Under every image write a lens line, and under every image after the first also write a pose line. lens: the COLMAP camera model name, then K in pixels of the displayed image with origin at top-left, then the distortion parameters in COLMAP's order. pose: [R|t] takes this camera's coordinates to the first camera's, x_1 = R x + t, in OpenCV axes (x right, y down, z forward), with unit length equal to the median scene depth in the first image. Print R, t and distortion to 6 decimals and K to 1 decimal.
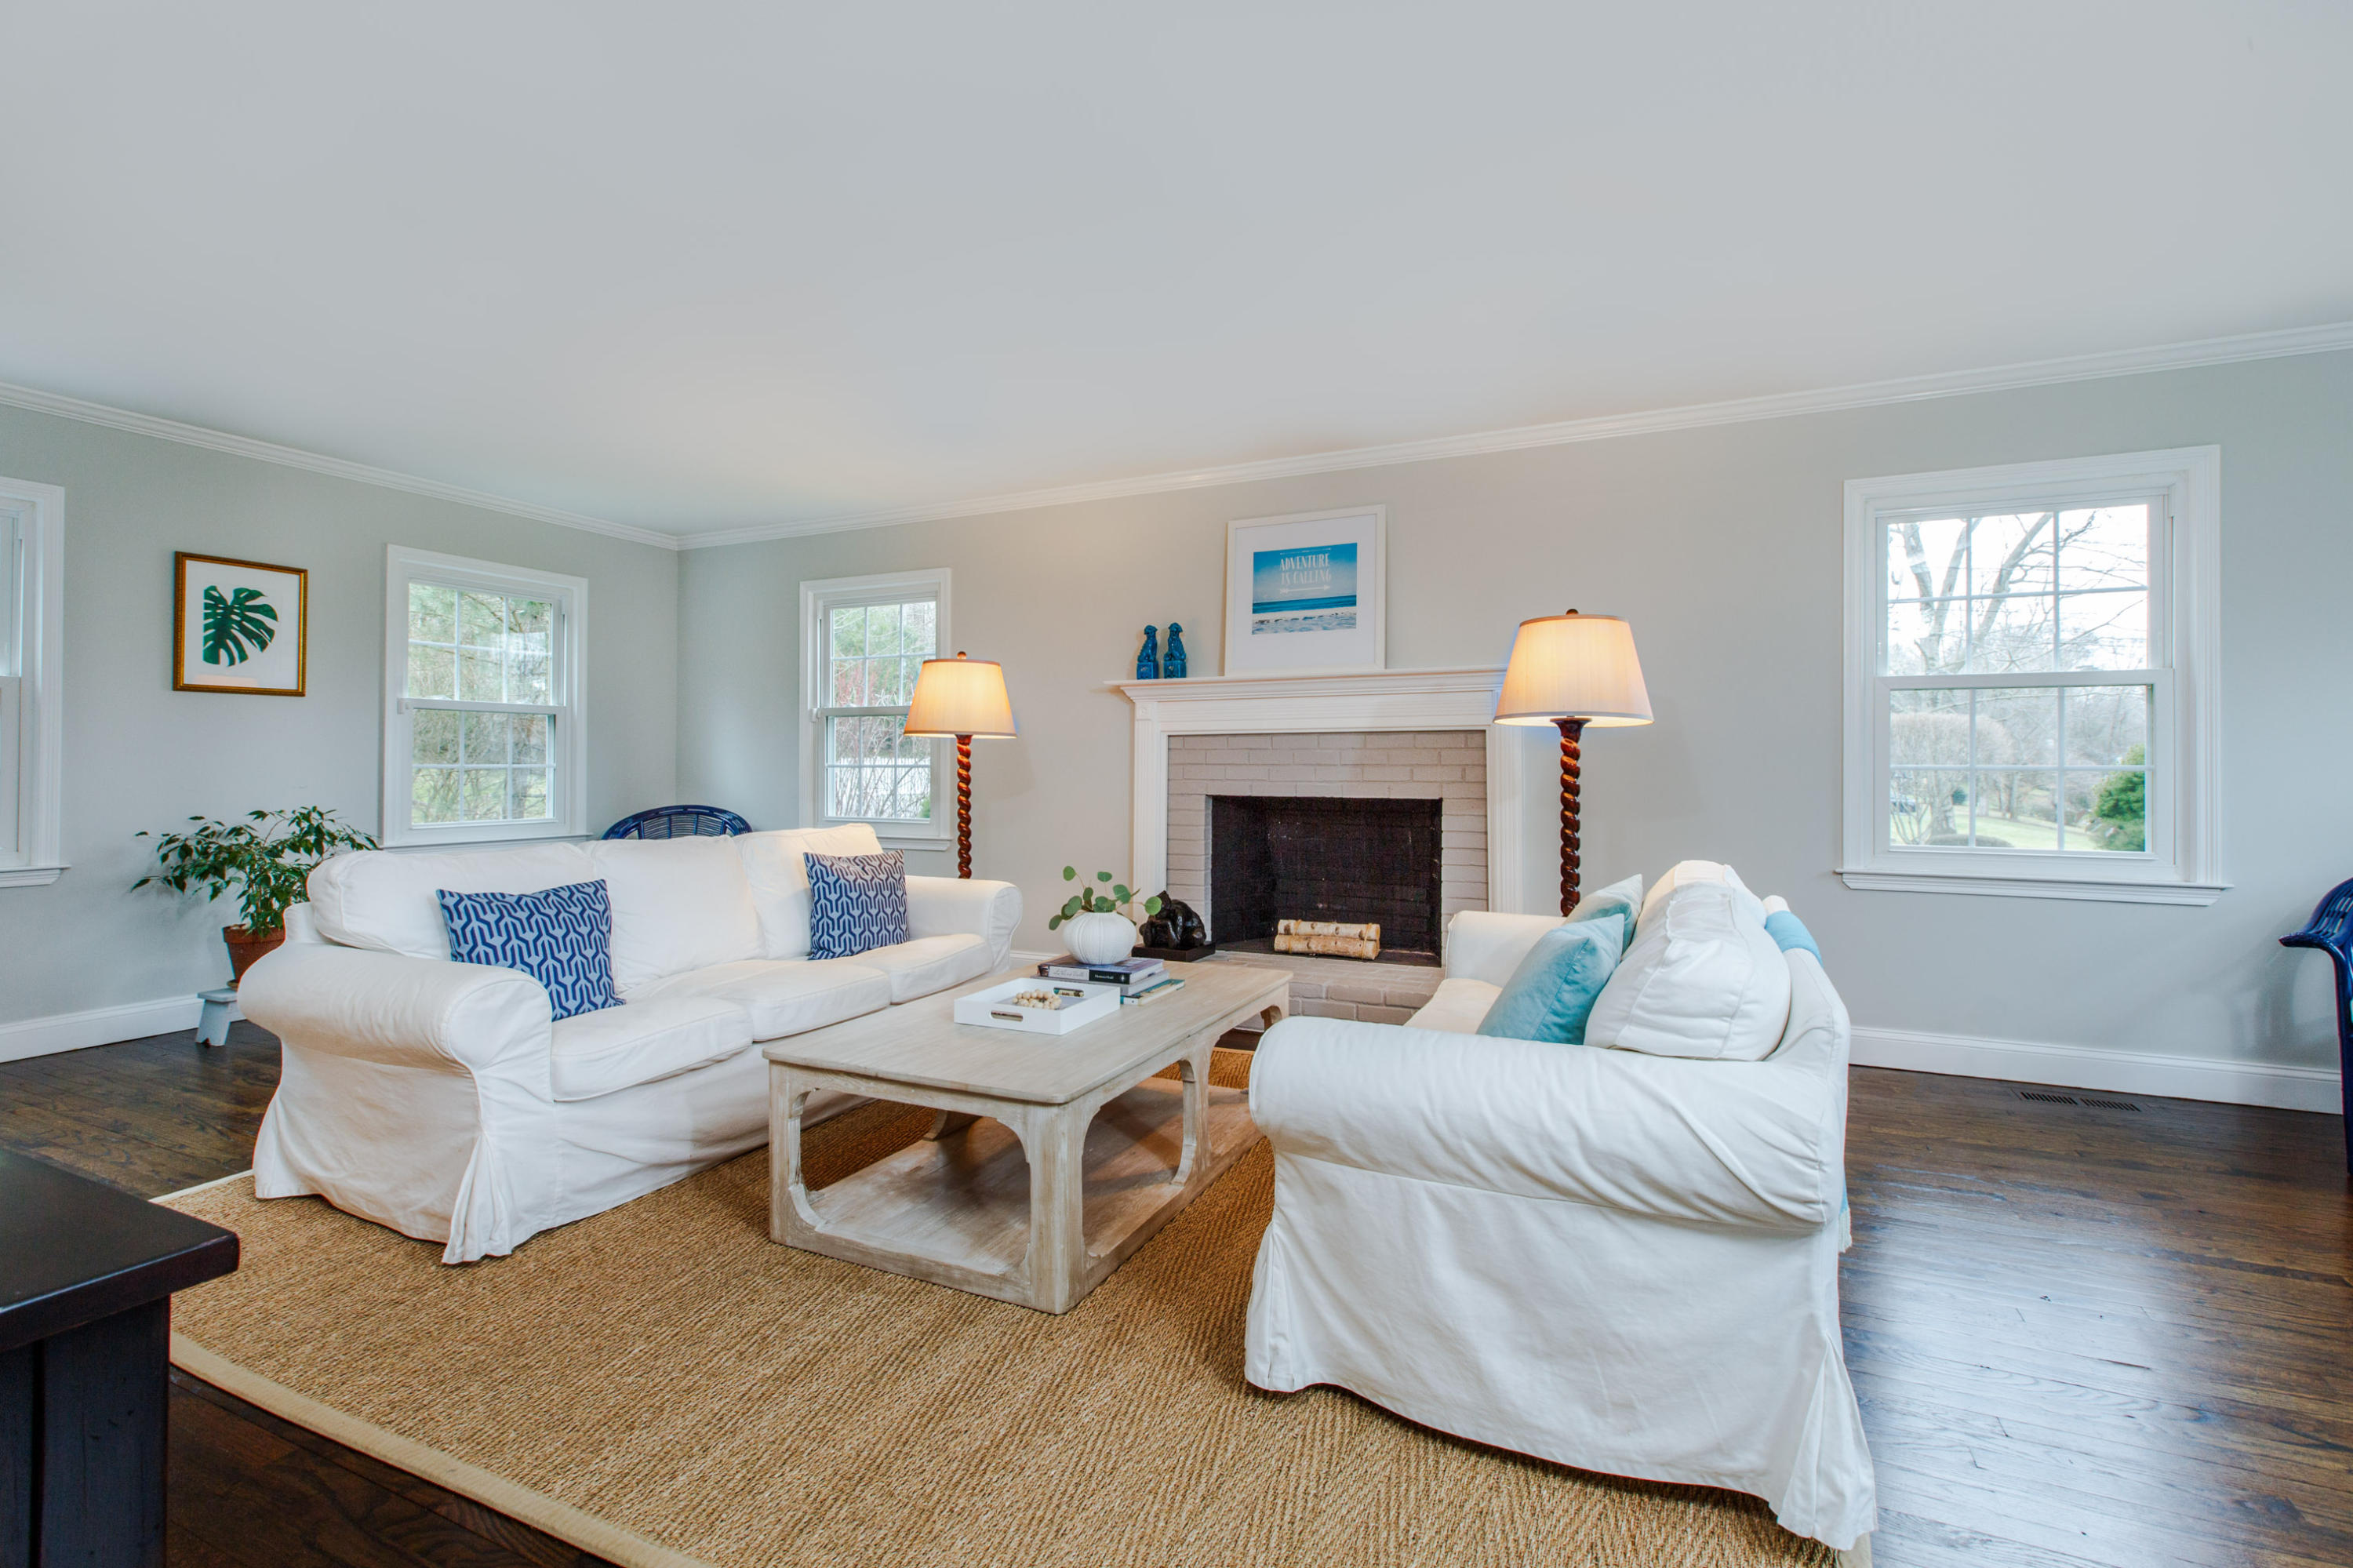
lens RADIAL K [[1051.1, 0, 1173.4], [0, 1051.1, 742.6], [0, 0, 1]] dist [0.002123, 0.000313]
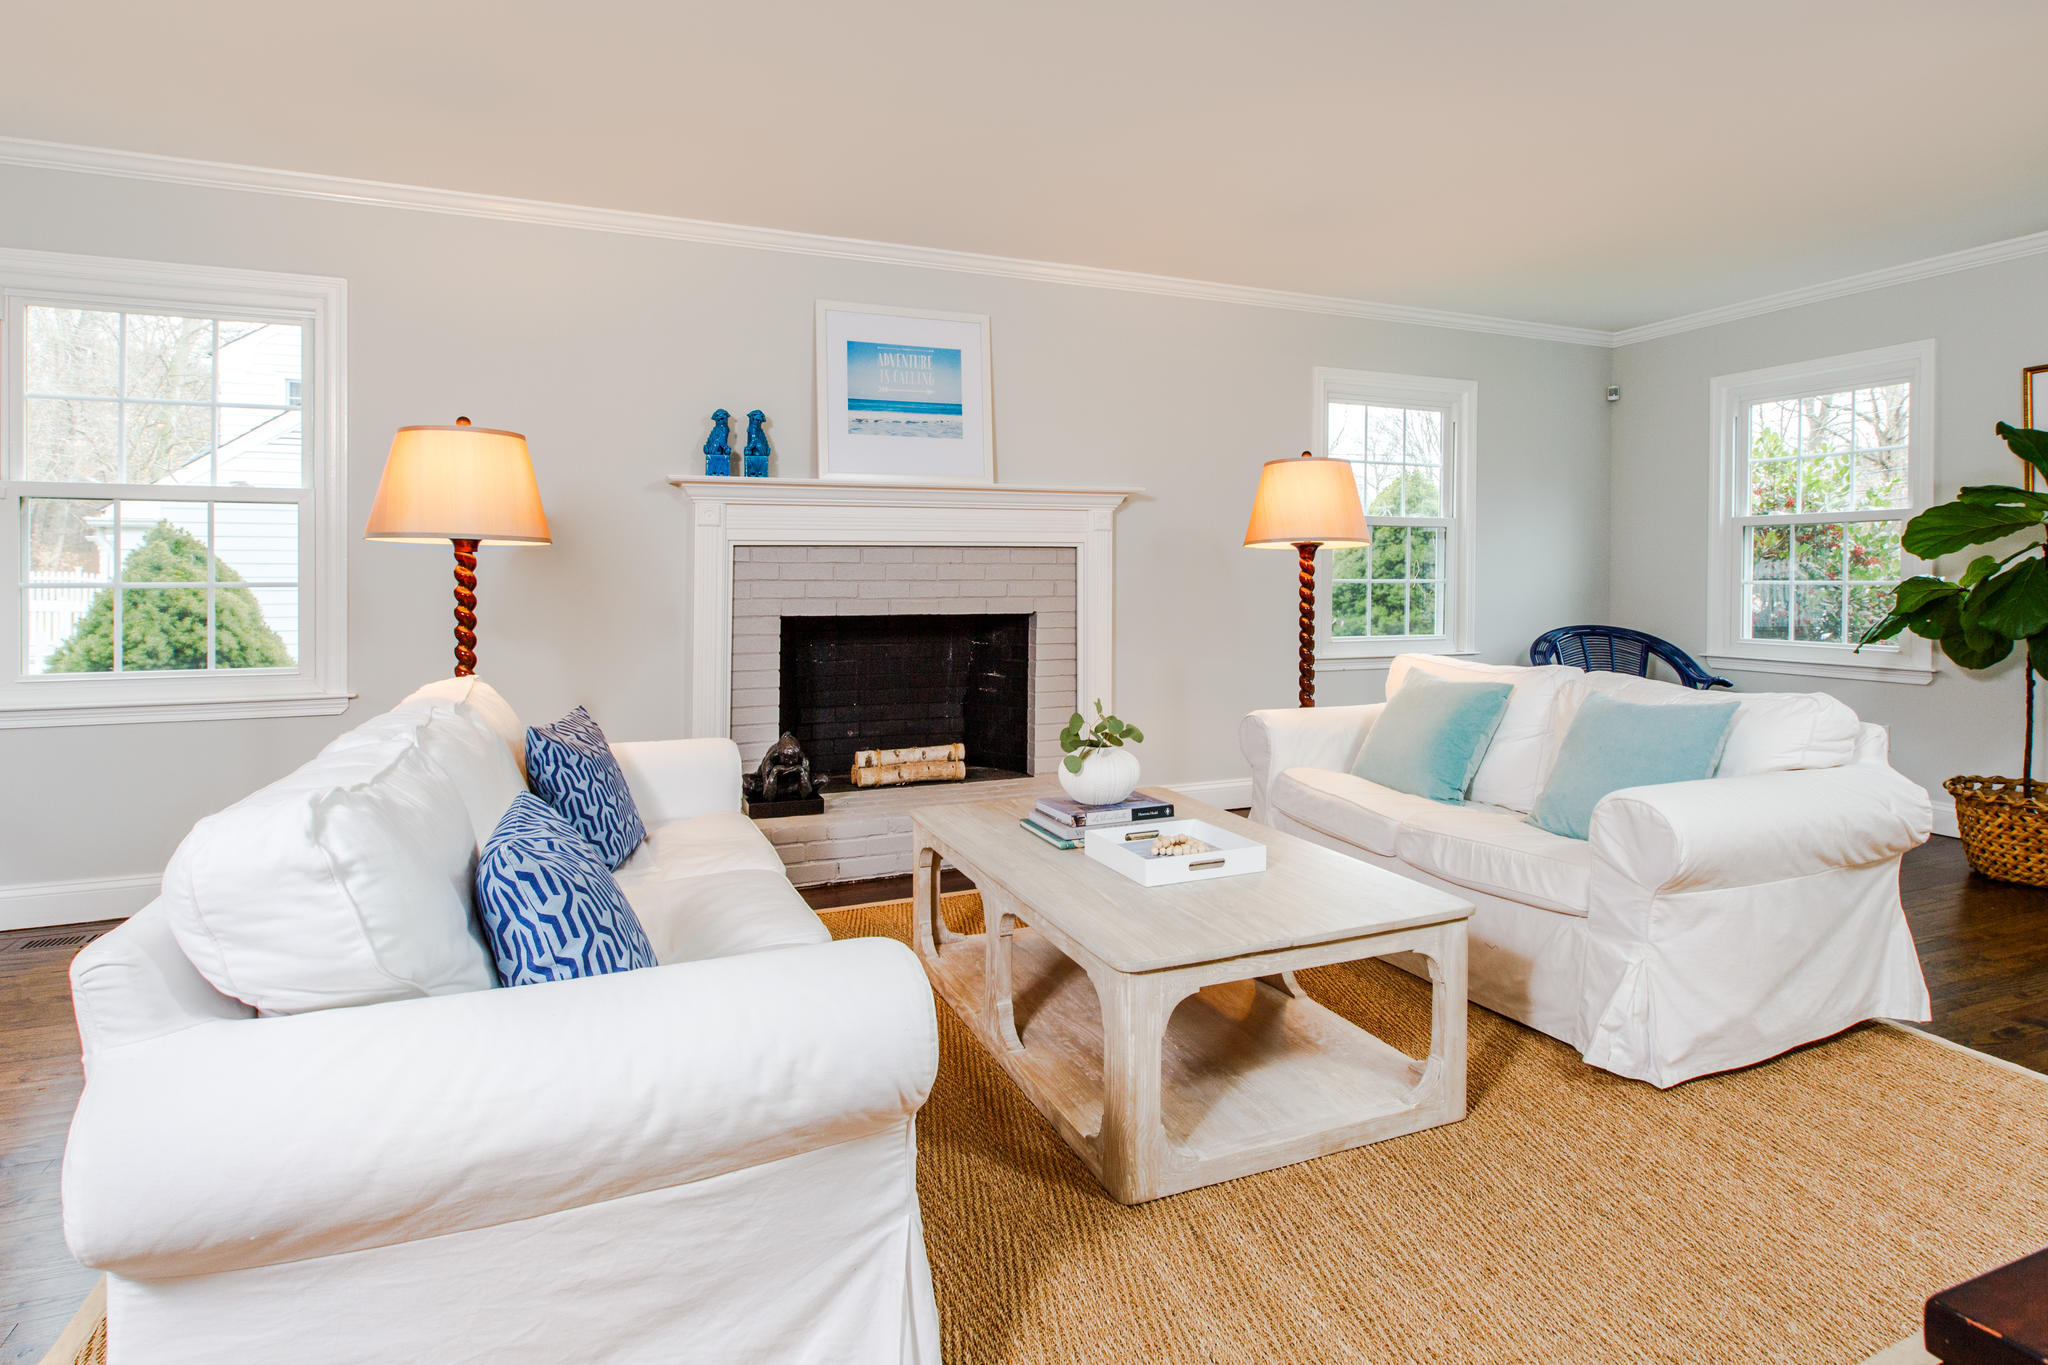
lens RADIAL K [[1083.5, 0, 1084.6], [0, 1083.5, 566.7], [0, 0, 1]] dist [-0.002409, 0.000530]
pose [[0.666887, 0.005853, 0.745136, -0.479138], [-0.013625, 0.999898, 0.004340, 0.002794], [-0.745034, -0.013047, 0.666898, 0.244962]]
